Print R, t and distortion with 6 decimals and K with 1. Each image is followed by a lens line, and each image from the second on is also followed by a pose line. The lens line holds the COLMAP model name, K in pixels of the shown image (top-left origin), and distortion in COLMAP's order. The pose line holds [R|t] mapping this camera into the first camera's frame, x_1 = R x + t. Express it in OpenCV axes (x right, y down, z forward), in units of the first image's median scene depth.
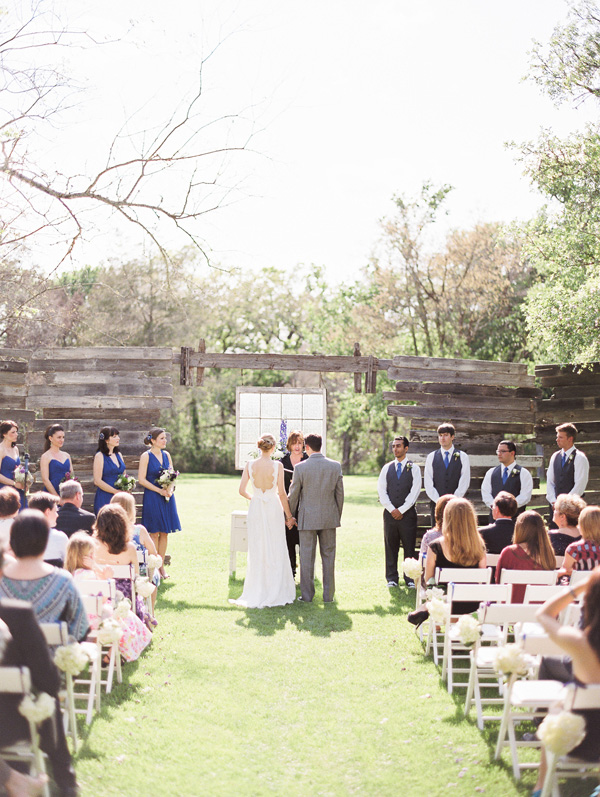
lens RADIAL K [[1271.4, 0, 300.0], [0, 1271.4, 398.5], [0, 0, 1]] dist [-0.227330, 0.015200]
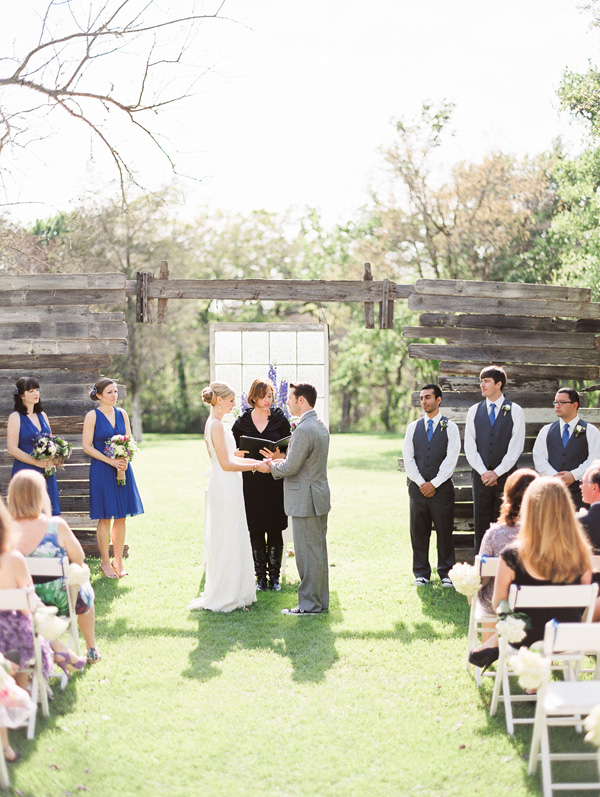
lens RADIAL K [[1271.4, 0, 300.0], [0, 1271.4, 398.5], [0, 0, 1]] dist [-0.227330, 0.015200]
pose [[0.999870, -0.015870, 0.002994, 0.000990], [0.015760, 0.999313, 0.033557, 0.011177], [-0.003525, -0.033505, 0.999432, 0.237827]]
